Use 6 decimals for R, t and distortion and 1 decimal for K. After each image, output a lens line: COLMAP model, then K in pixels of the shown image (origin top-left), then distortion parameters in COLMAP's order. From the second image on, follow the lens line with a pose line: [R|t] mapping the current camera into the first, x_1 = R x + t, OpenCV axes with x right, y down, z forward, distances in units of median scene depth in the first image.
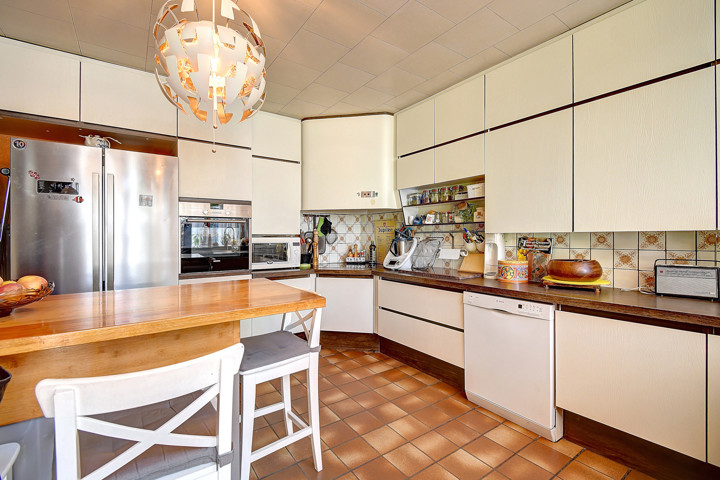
lens RADIAL K [[320.1, 0, 360.9], [0, 320.1, 241.8], [0, 0, 1]] dist [0.002979, -0.005392]
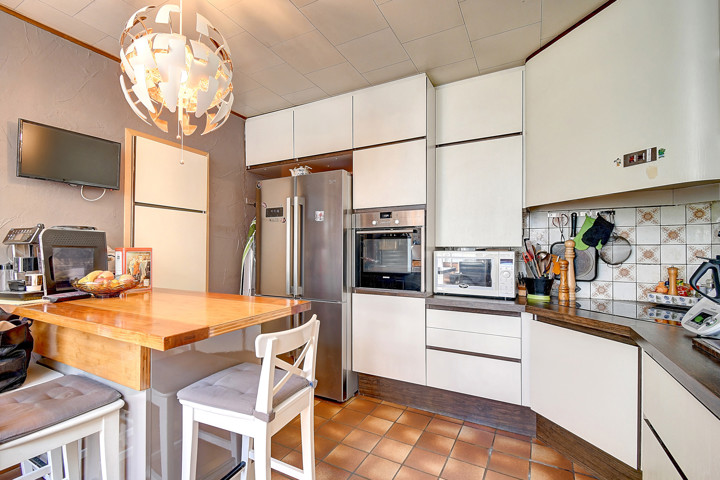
lens RADIAL K [[345.6, 0, 360.3], [0, 345.6, 246.2], [0, 0, 1]] dist [-0.000401, -0.001646]
pose [[0.414091, -0.007884, -0.910201, 0.280532], [-0.018392, 0.999686, -0.017027, -0.006130], [0.910050, 0.023791, 0.413816, 0.403577]]
